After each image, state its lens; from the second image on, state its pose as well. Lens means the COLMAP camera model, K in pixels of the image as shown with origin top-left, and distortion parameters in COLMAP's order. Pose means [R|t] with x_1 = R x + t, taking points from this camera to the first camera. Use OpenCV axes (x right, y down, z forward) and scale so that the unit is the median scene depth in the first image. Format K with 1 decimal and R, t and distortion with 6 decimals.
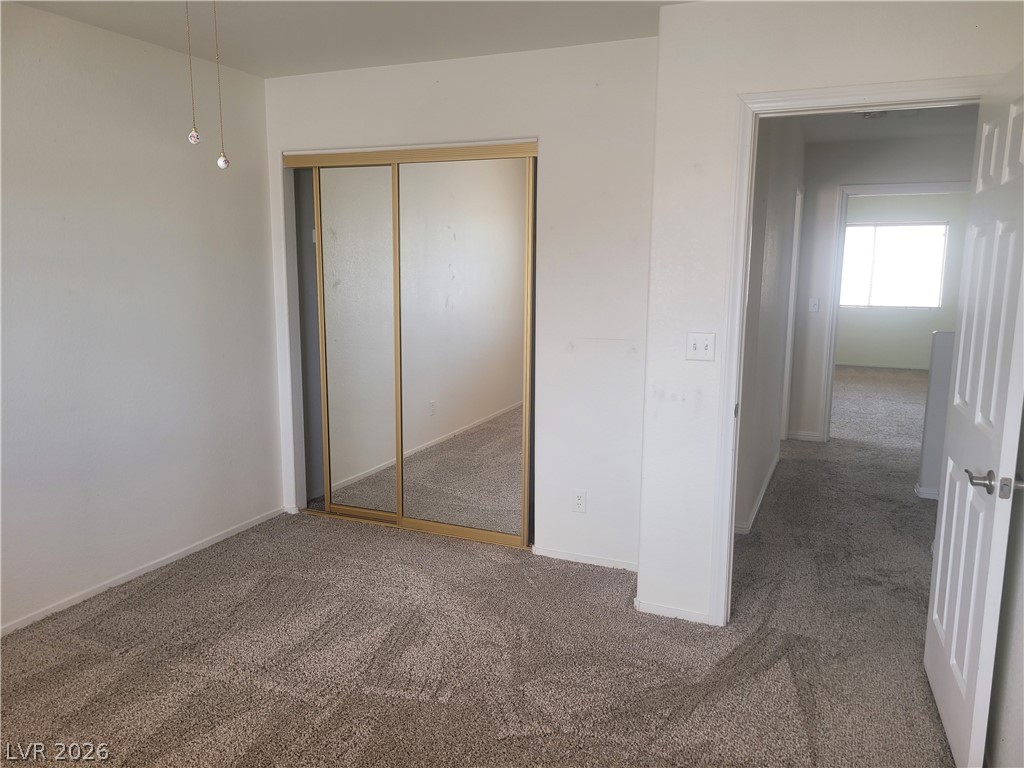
lens RADIAL K [[761.9, 0, 516.8], [0, 761.9, 380.8], [0, 0, 1]] dist [0.062400, -0.008585]
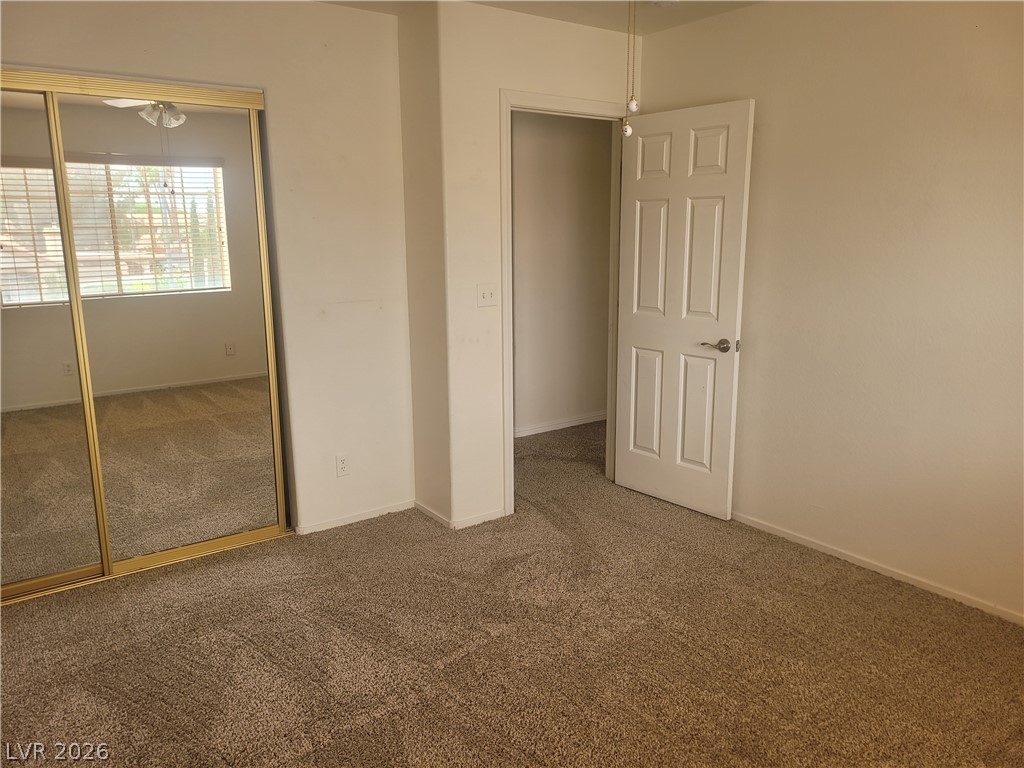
lens RADIAL K [[761.9, 0, 516.8], [0, 761.9, 380.8], [0, 0, 1]] dist [0.062400, -0.008585]
pose [[0.509472, -0.180353, 0.841375, -0.799635], [0.144161, 0.981858, 0.123174, -0.054441], [-0.848326, 0.058539, 0.526229, 0.336323]]
